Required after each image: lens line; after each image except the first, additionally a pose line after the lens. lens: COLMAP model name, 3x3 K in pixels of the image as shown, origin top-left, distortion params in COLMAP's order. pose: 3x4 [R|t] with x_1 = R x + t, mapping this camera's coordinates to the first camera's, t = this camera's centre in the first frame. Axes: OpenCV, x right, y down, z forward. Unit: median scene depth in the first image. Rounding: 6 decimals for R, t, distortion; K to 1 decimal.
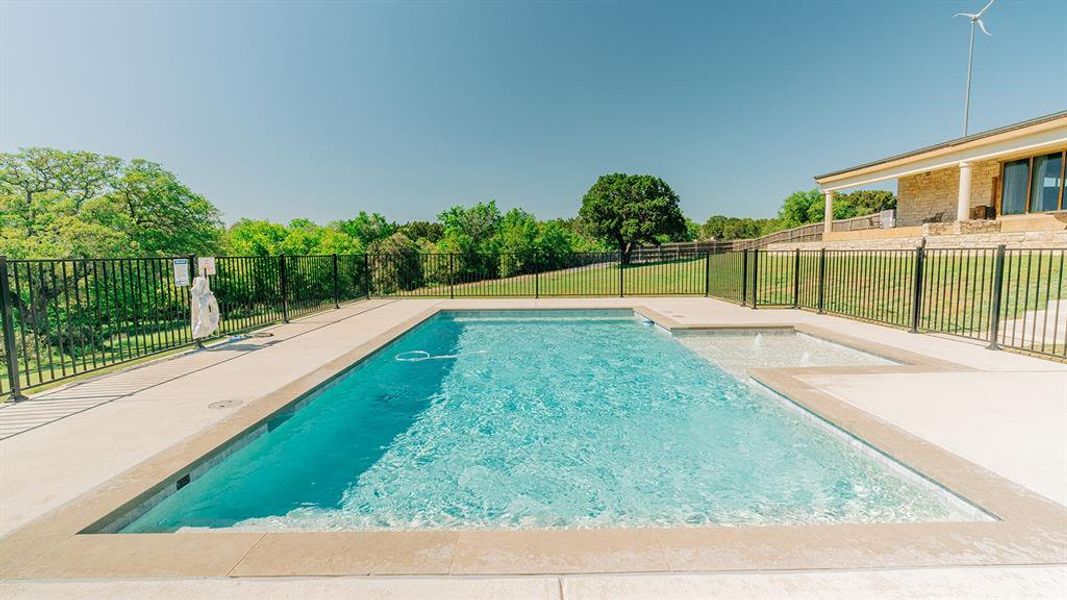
lens RADIAL K [[482.0, 0, 533.1], [0, 482.0, 298.2], [0, 0, 1]] dist [-0.012923, 0.004032]
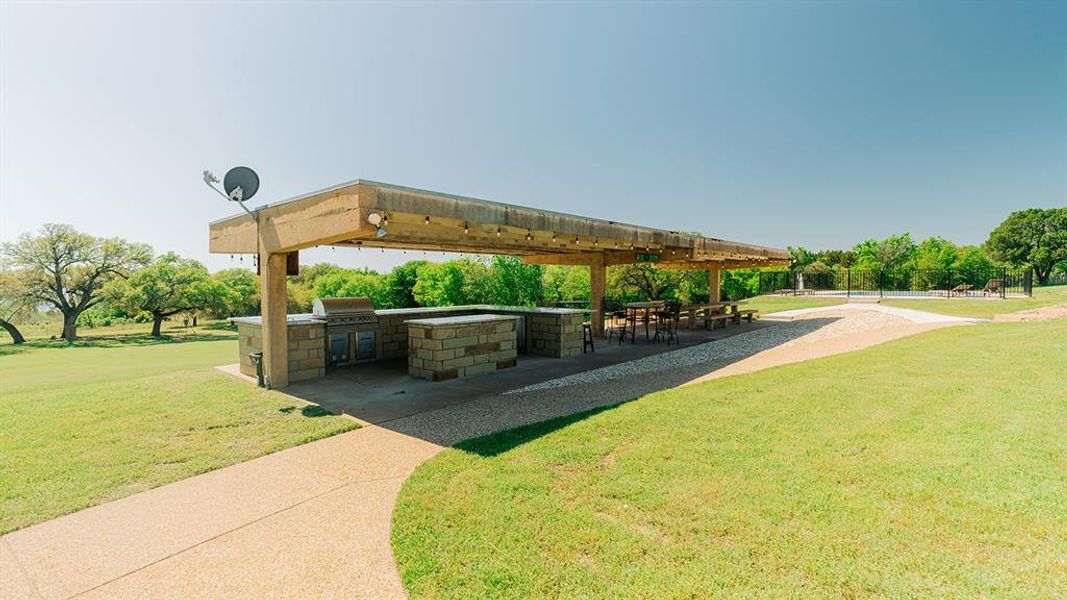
lens RADIAL K [[482.0, 0, 531.9], [0, 482.0, 294.4], [0, 0, 1]] dist [-0.012923, 0.004032]
pose [[0.715080, 0.024415, -0.698616, 0.088366], [-0.066914, 0.997191, -0.033641, 0.055064], [0.695833, 0.070804, 0.714705, -0.506191]]
